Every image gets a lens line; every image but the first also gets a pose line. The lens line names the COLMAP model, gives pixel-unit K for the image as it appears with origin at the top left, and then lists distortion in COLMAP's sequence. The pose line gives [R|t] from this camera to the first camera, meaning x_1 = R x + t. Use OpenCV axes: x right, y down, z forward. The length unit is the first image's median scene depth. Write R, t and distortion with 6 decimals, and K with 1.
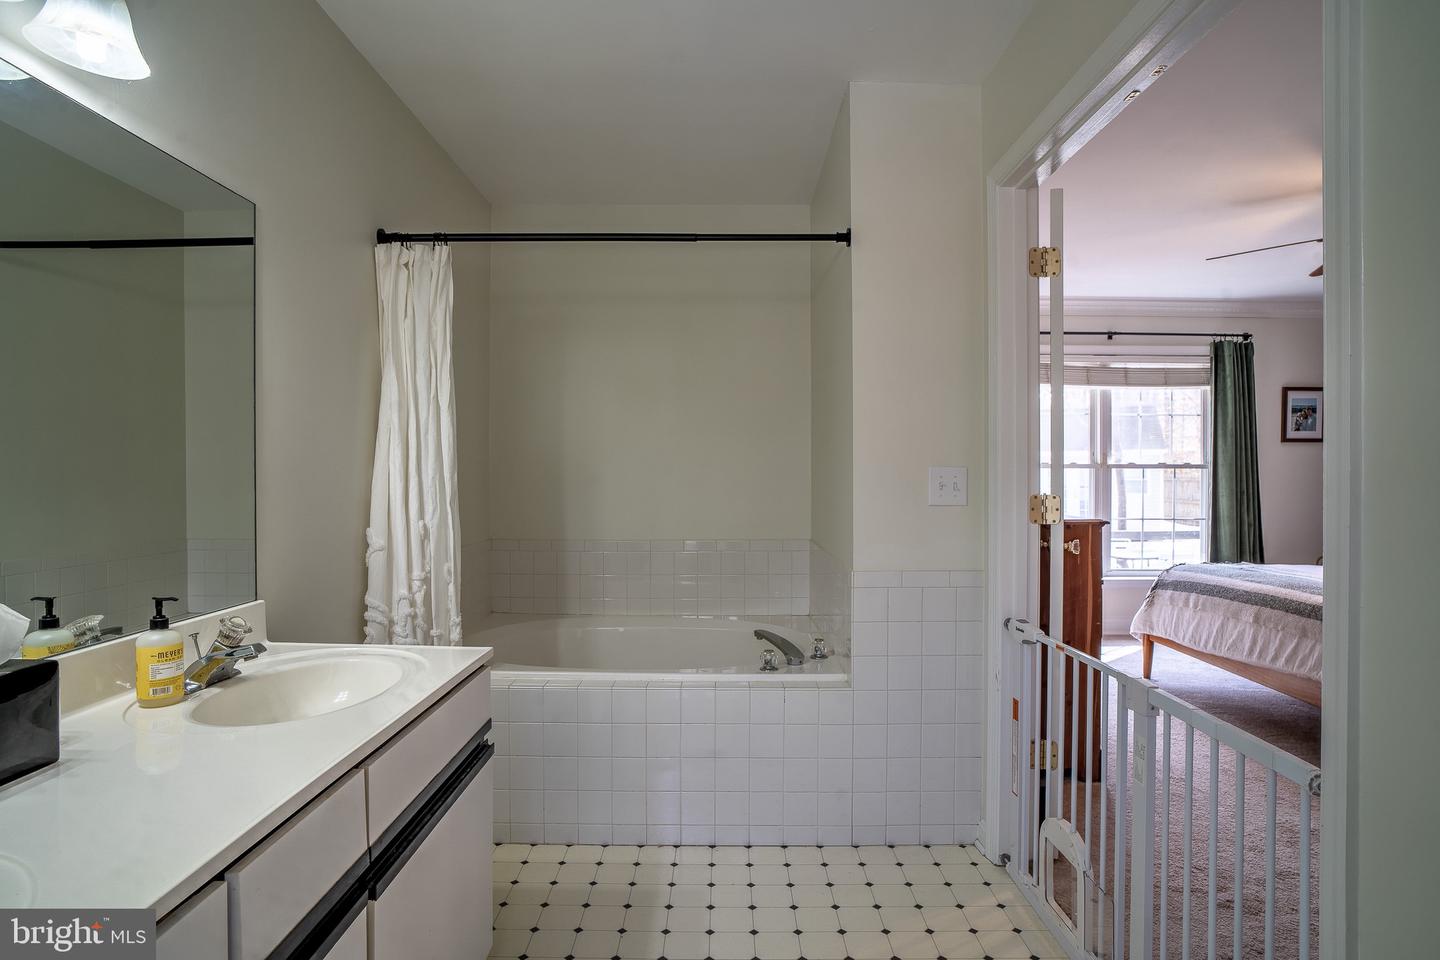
lens RADIAL K [[711.7, 0, 731.5], [0, 711.7, 471.2], [0, 0, 1]] dist [-0.035298, 0.001600]
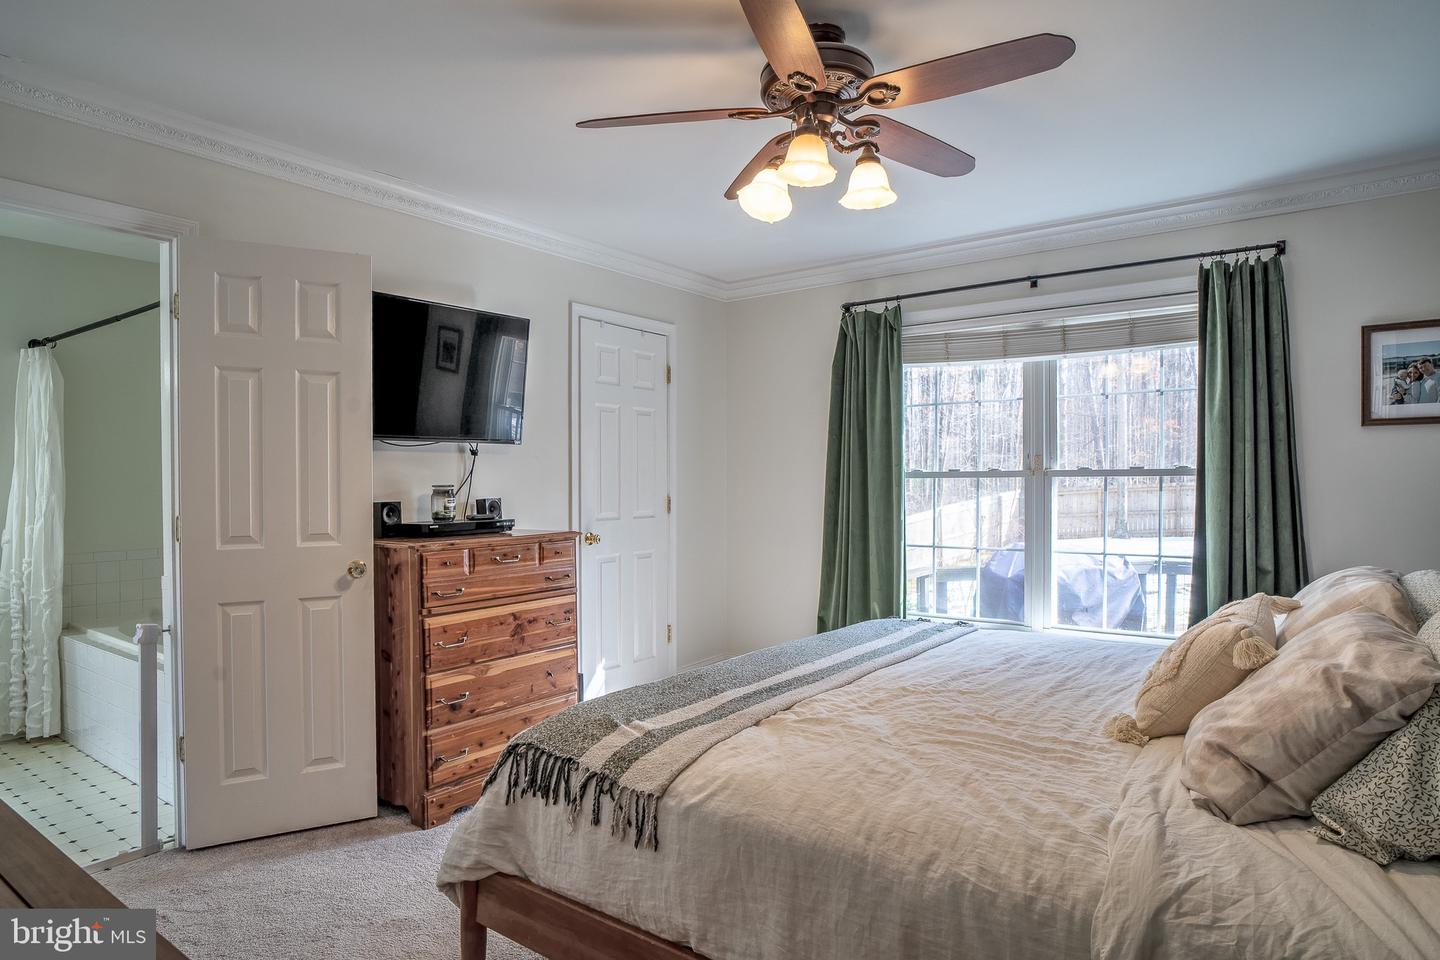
lens RADIAL K [[822.0, 0, 711.6], [0, 822.0, 480.6], [0, 0, 1]] dist [-0.008060, 0.000080]
pose [[0.816252, -0.005481, -0.577670, 0.754065], [0.012695, 0.999884, 0.008450, -0.010095], [0.577556, -0.014231, 0.816227, 0.166107]]
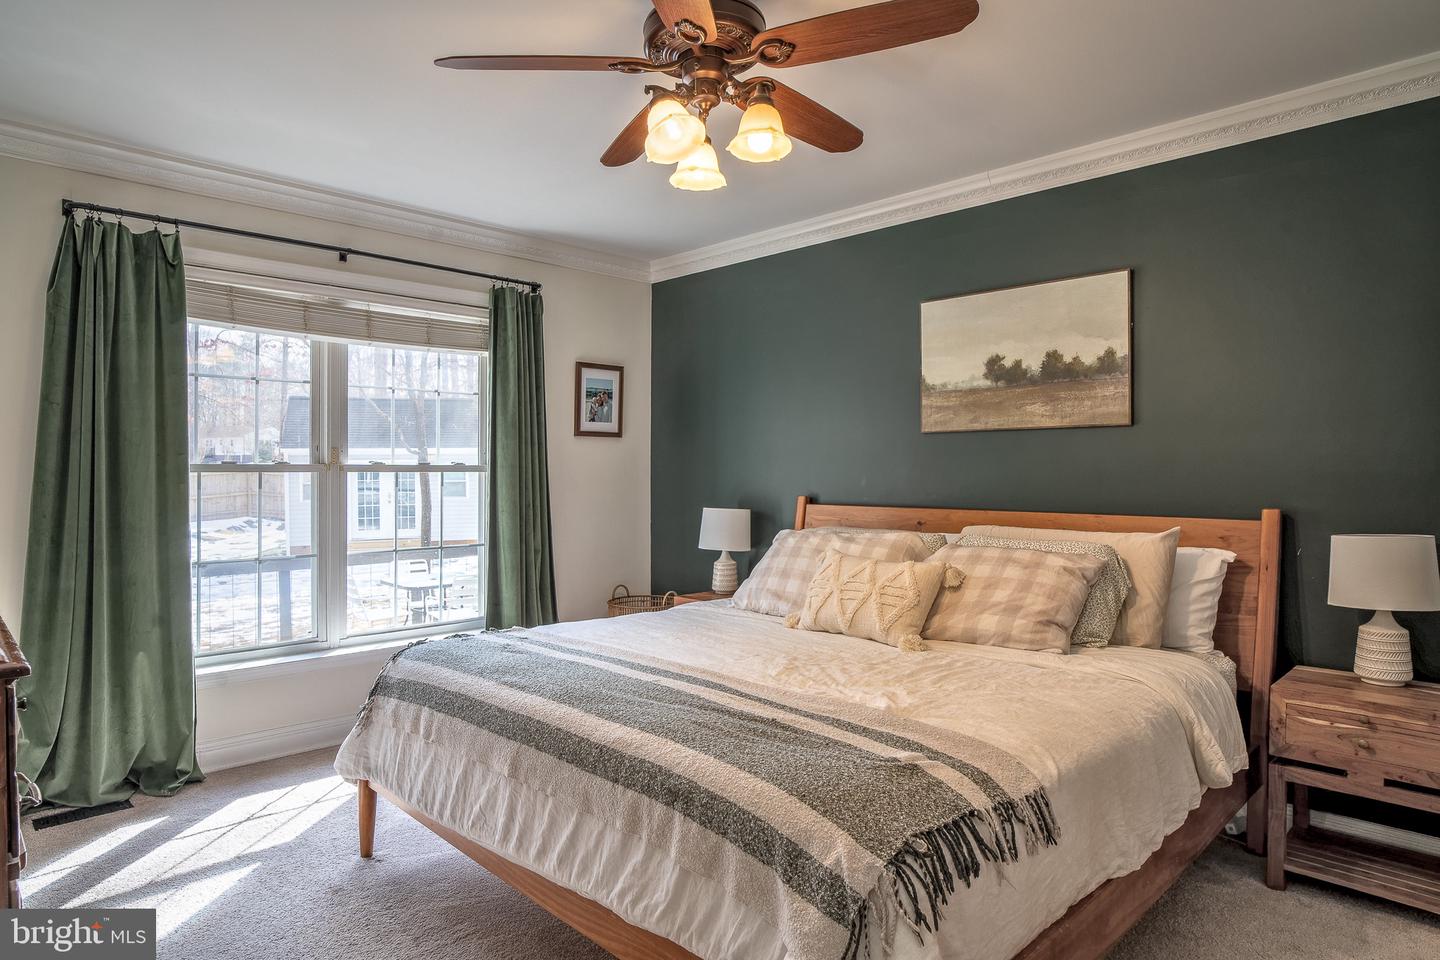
lens RADIAL K [[843.4, 0, 687.8], [0, 843.4, 469.4], [0, 0, 1]] dist [-0.051924, -0.000748]
pose [[0.708675, -0.001305, 0.705534, 0.243457], [0.001277, 0.999999, 0.000568, -0.006258], [-0.705534, 0.000499, 0.708676, 0.280371]]
